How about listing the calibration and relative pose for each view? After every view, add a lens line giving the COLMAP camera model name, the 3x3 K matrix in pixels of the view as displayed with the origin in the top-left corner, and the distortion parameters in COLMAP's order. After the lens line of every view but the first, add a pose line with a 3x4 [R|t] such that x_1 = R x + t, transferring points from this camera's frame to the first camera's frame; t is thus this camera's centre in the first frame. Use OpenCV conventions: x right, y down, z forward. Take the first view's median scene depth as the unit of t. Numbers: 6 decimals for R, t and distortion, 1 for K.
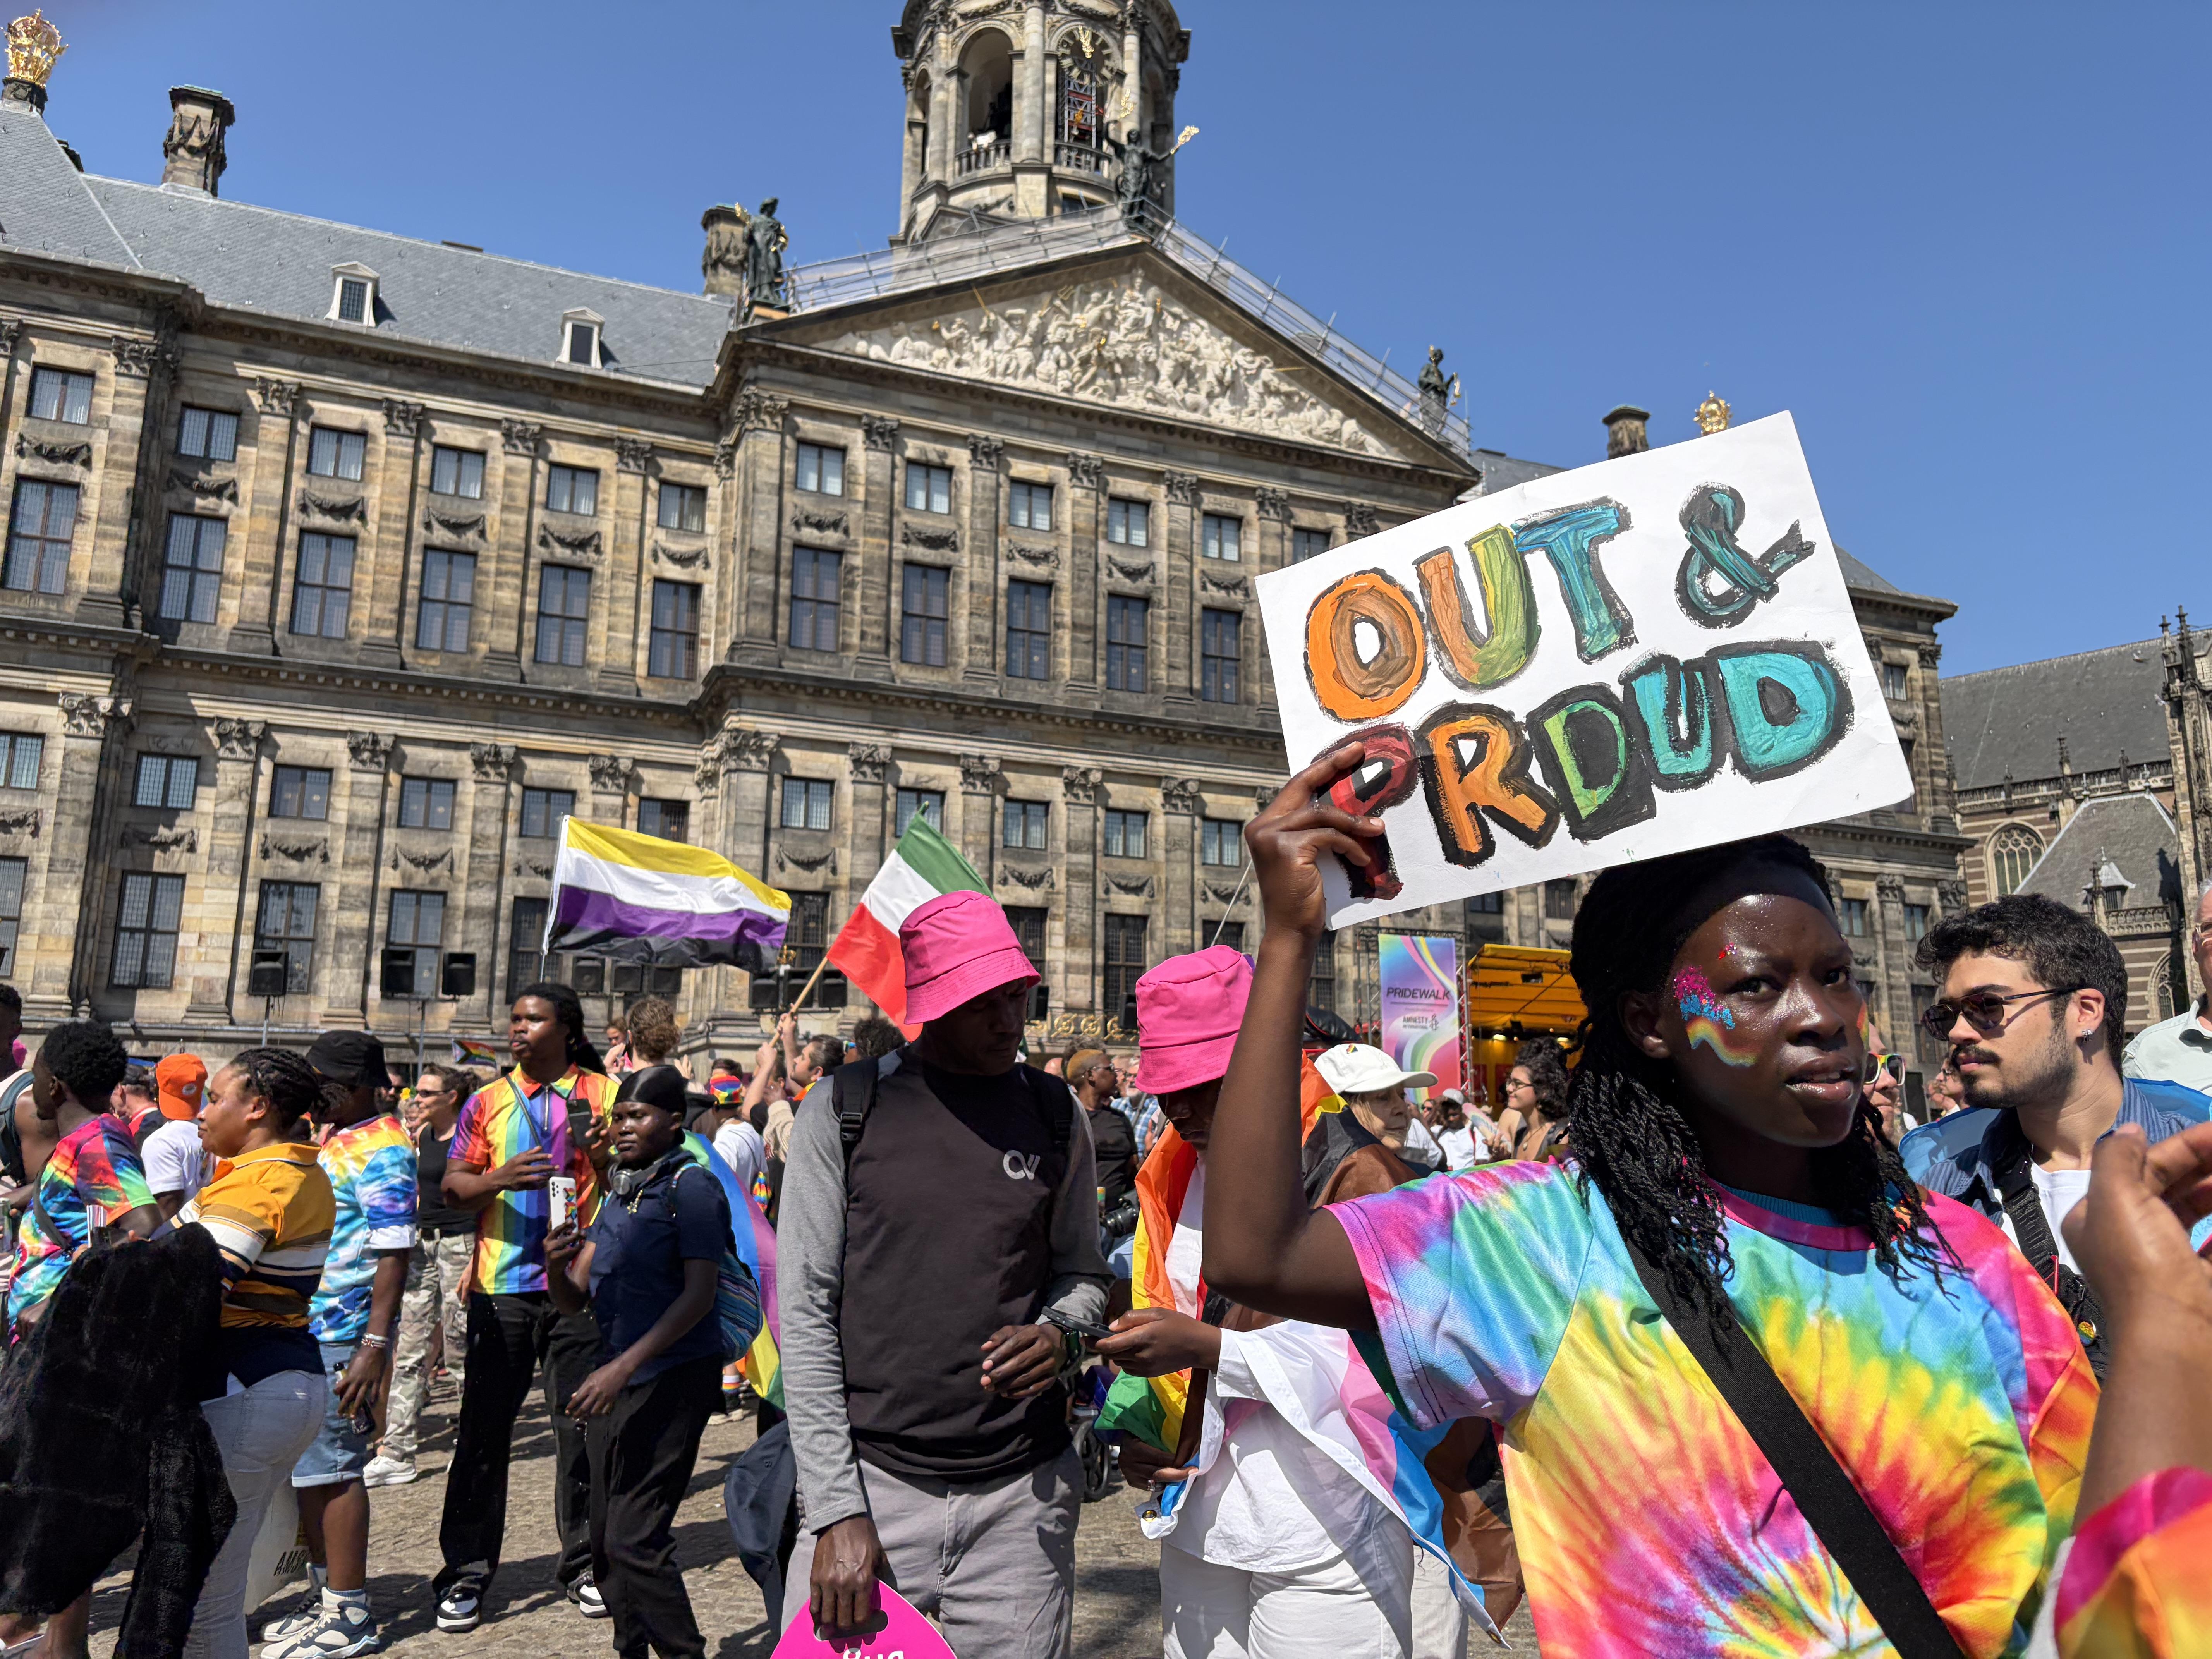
lens RADIAL K [[1643.3, 0, 1072.4], [0, 1643.3, 829.0], [0, 0, 1]] dist [0.050241, -0.049650]
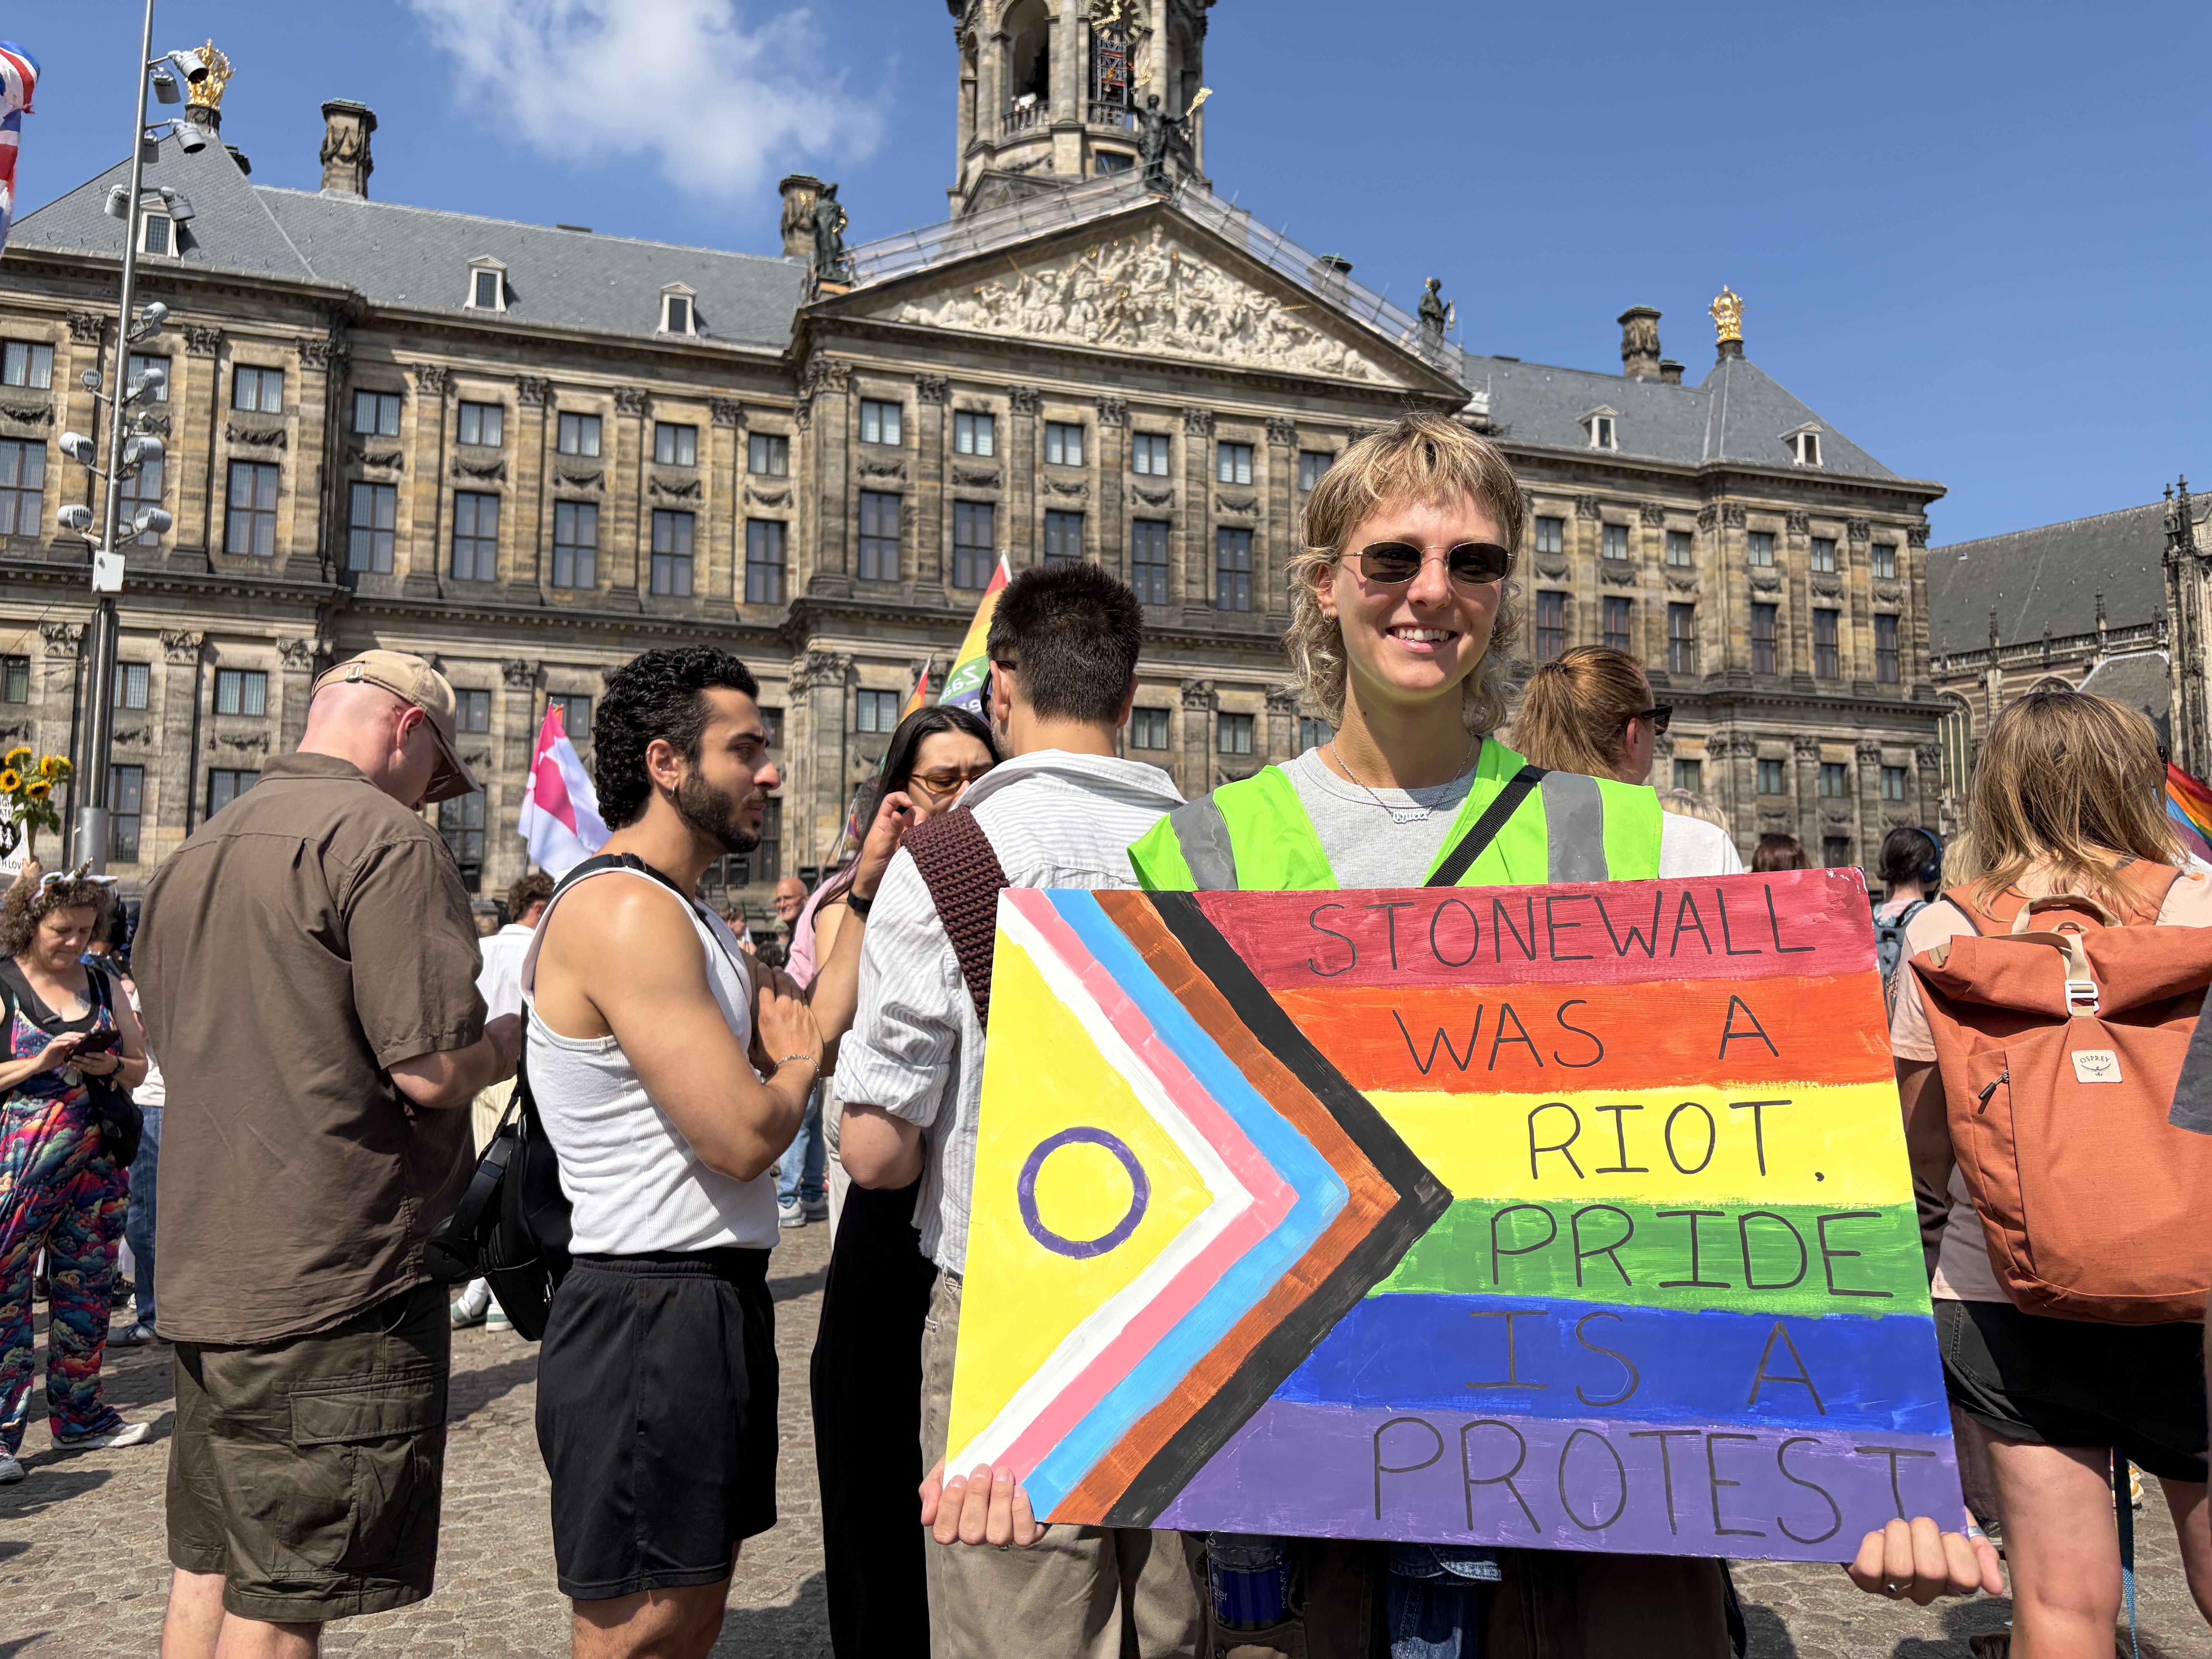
lens RADIAL K [[1643.3, 0, 1095.0], [0, 1643.3, 824.5], [0, 0, 1]] dist [0.050241, -0.049650]
pose [[0.997695, -0.016645, -0.065781, 0.068265], [0.022274, 0.996064, 0.085788, -0.029335], [0.064094, -0.087055, 0.994140, -0.172562]]
